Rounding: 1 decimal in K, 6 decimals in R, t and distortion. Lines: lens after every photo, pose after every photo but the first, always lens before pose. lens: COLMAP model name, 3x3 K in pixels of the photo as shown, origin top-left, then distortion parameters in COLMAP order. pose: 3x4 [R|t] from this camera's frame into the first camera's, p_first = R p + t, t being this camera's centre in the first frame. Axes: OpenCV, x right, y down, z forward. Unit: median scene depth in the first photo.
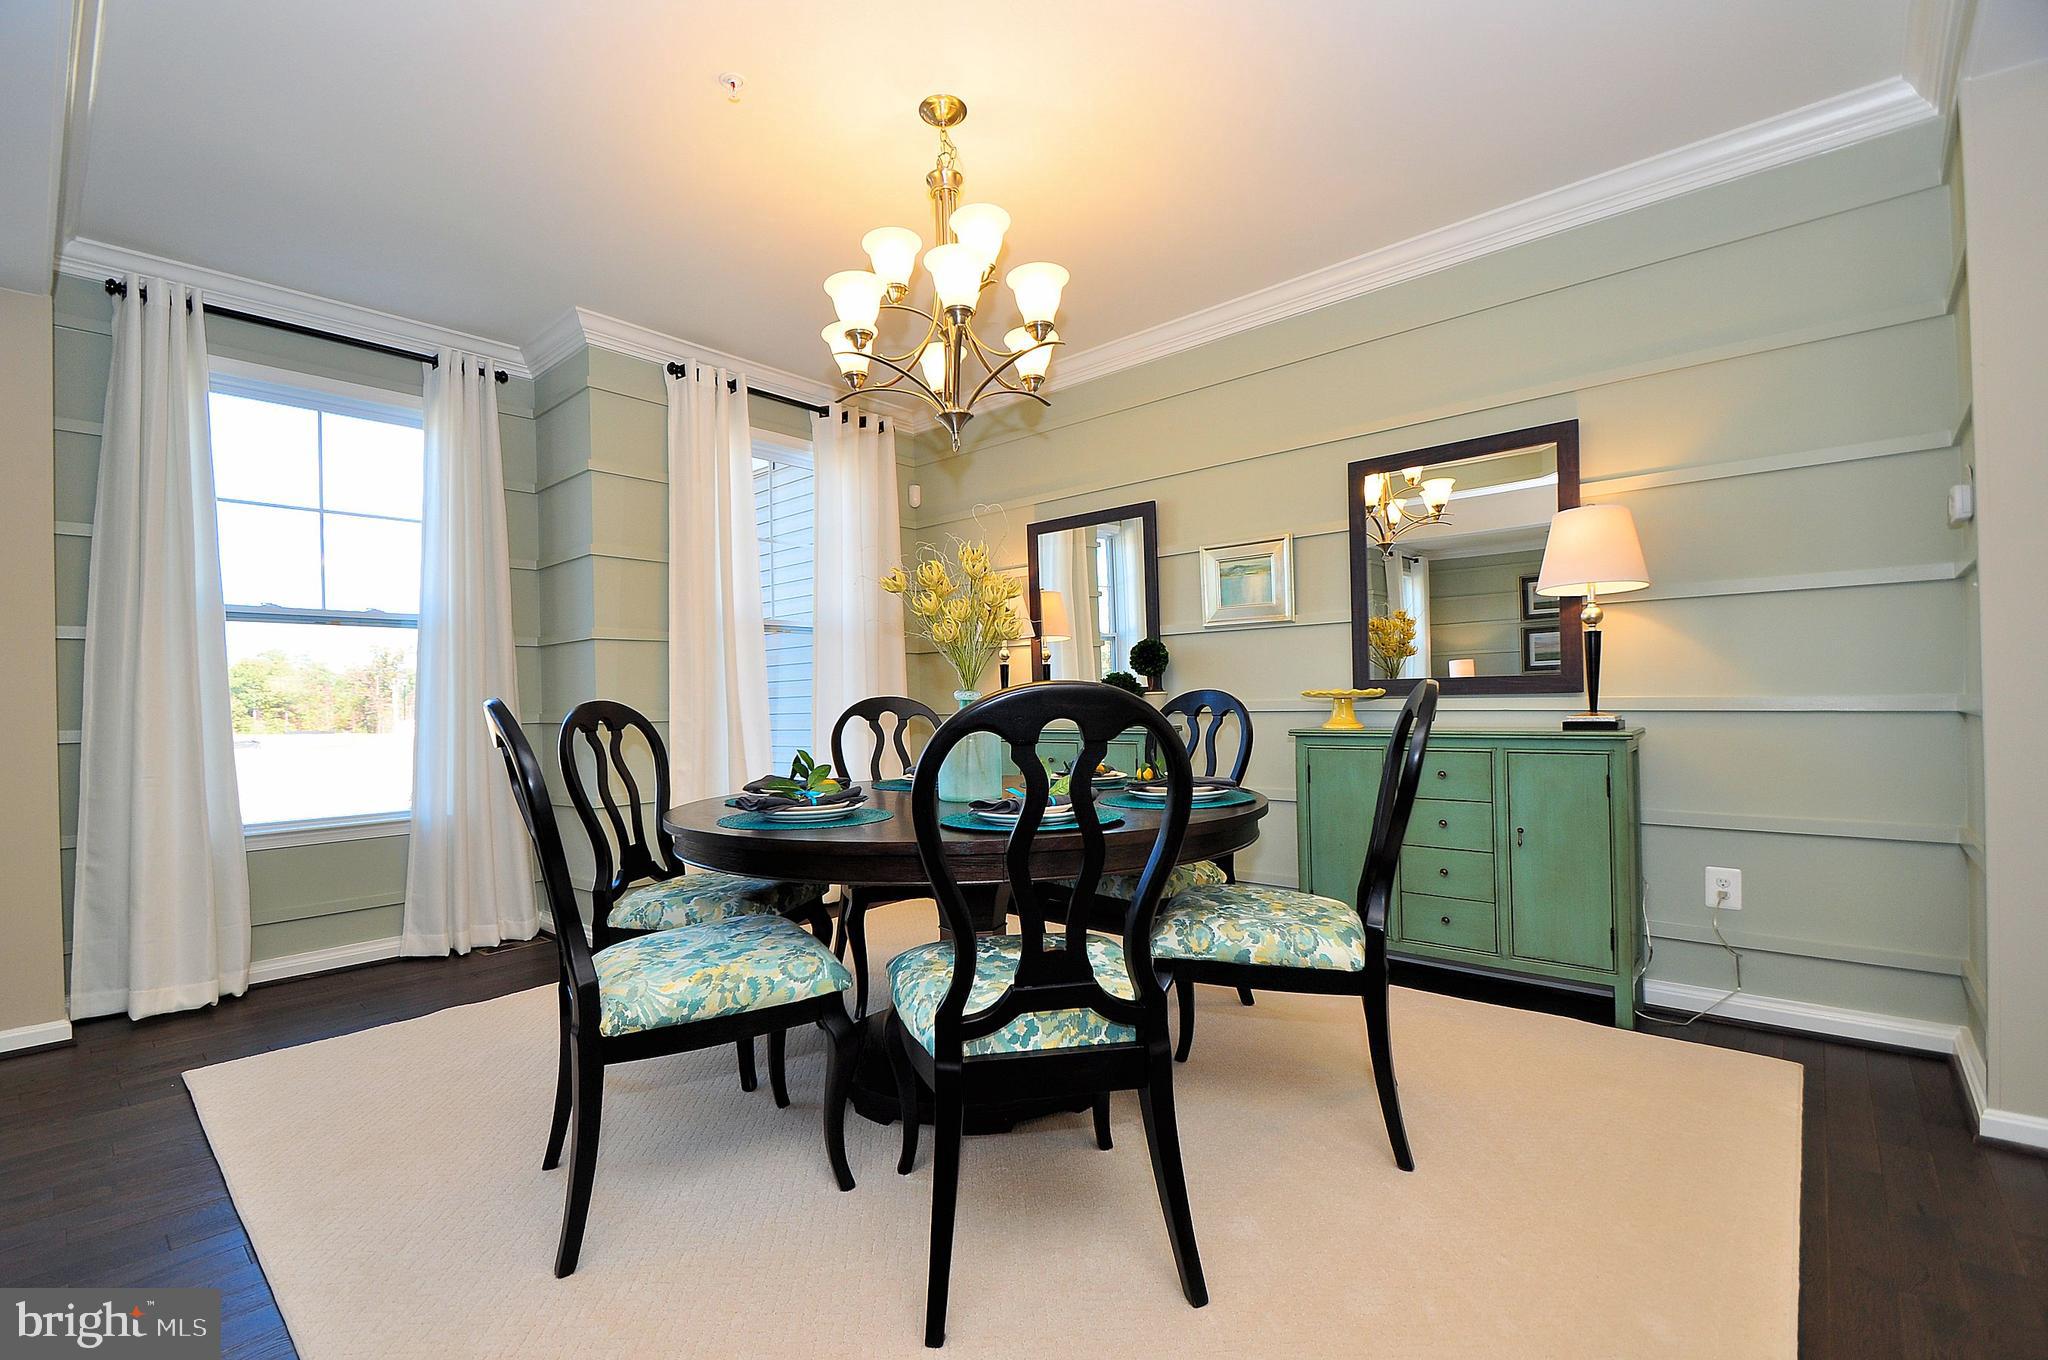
lens RADIAL K [[897.0, 0, 996.6], [0, 897.0, 700.3], [0, 0, 1]] dist [0.015107, -0.015444]
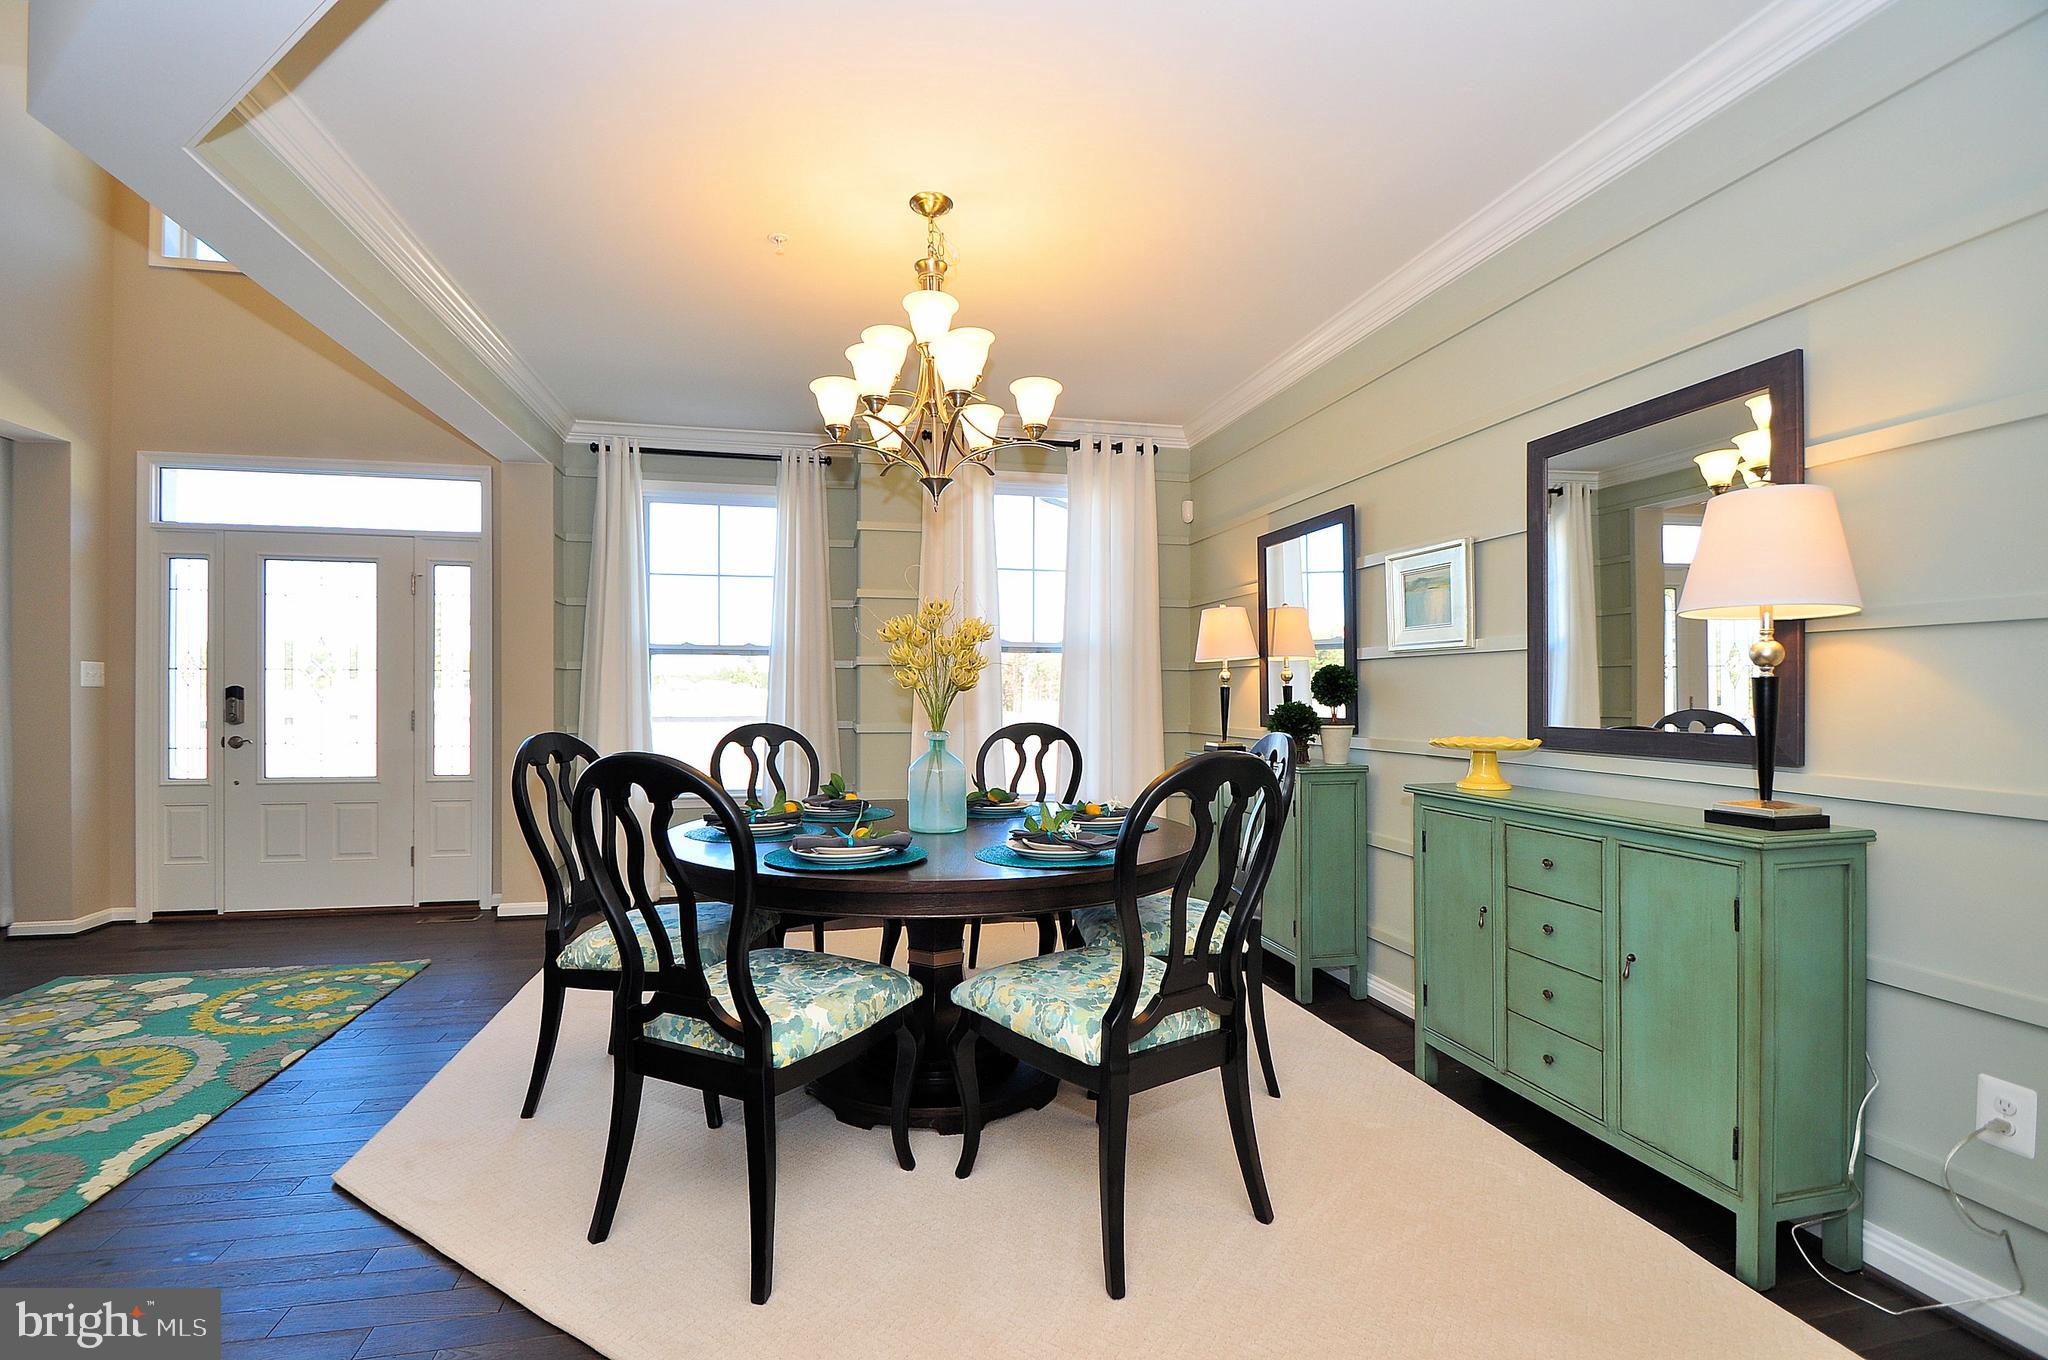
lens RADIAL K [[897.0, 0, 996.6], [0, 897.0, 700.3], [0, 0, 1]] dist [0.015107, -0.015444]
pose [[0.810116, 0.025457, -0.585716, 0.533772], [-0.018877, 0.999671, 0.017340, -0.054240], [0.585965, -0.002992, 0.810331, 0.124481]]
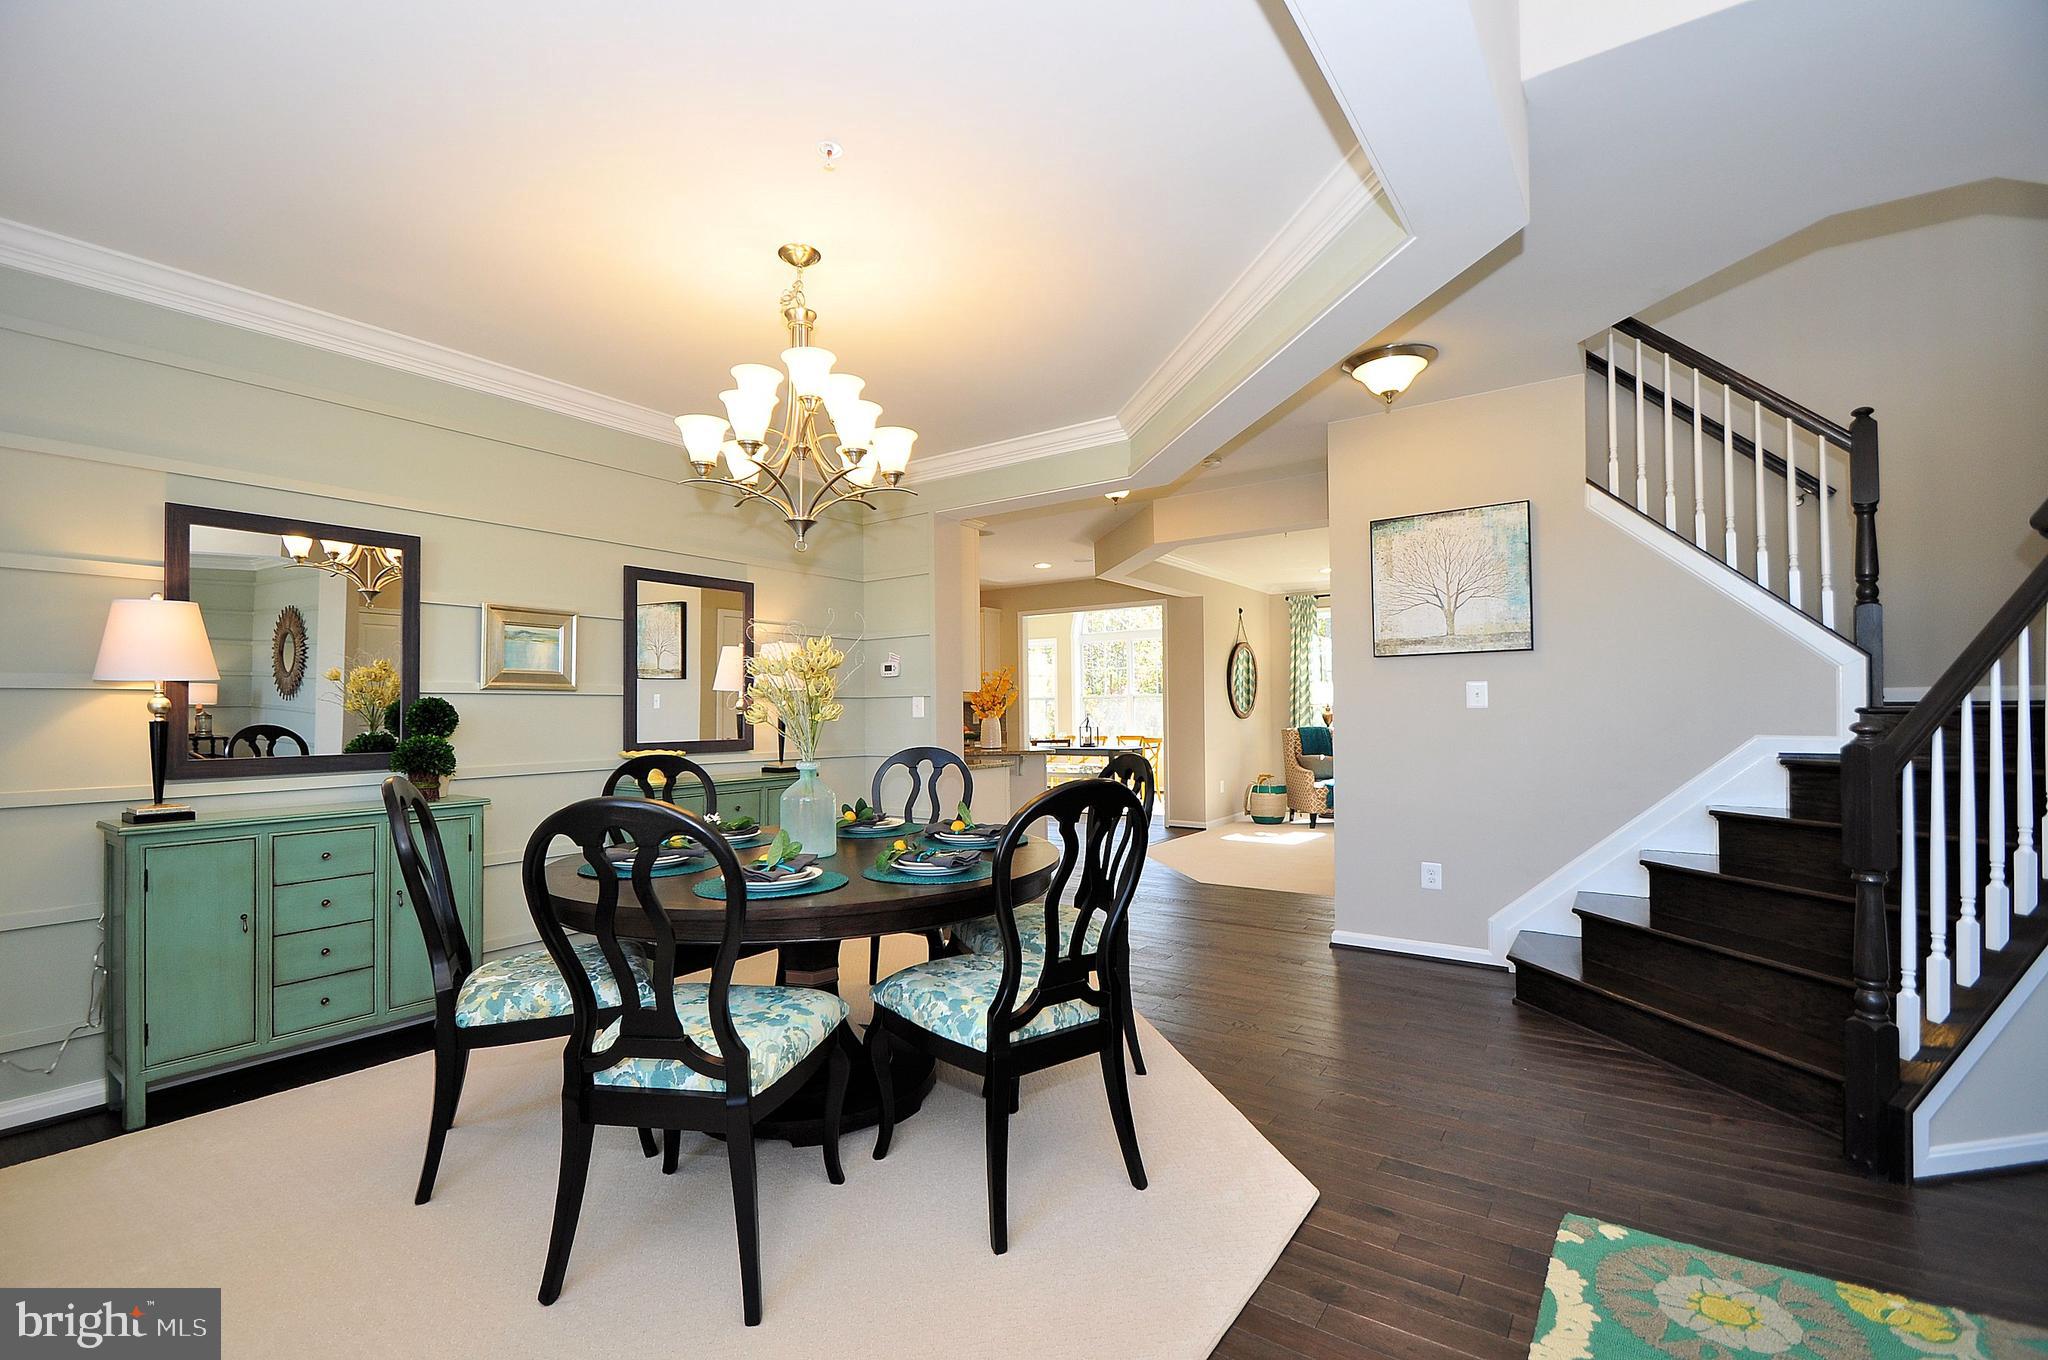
lens RADIAL K [[897.0, 0, 996.6], [0, 897.0, 700.3], [0, 0, 1]] dist [0.015107, -0.015444]
pose [[-0.115258, 0.036069, 0.992681, -0.968986], [0.013401, 0.999306, -0.034754, -0.034894], [-0.993245, 0.009297, -0.115661, 0.714790]]
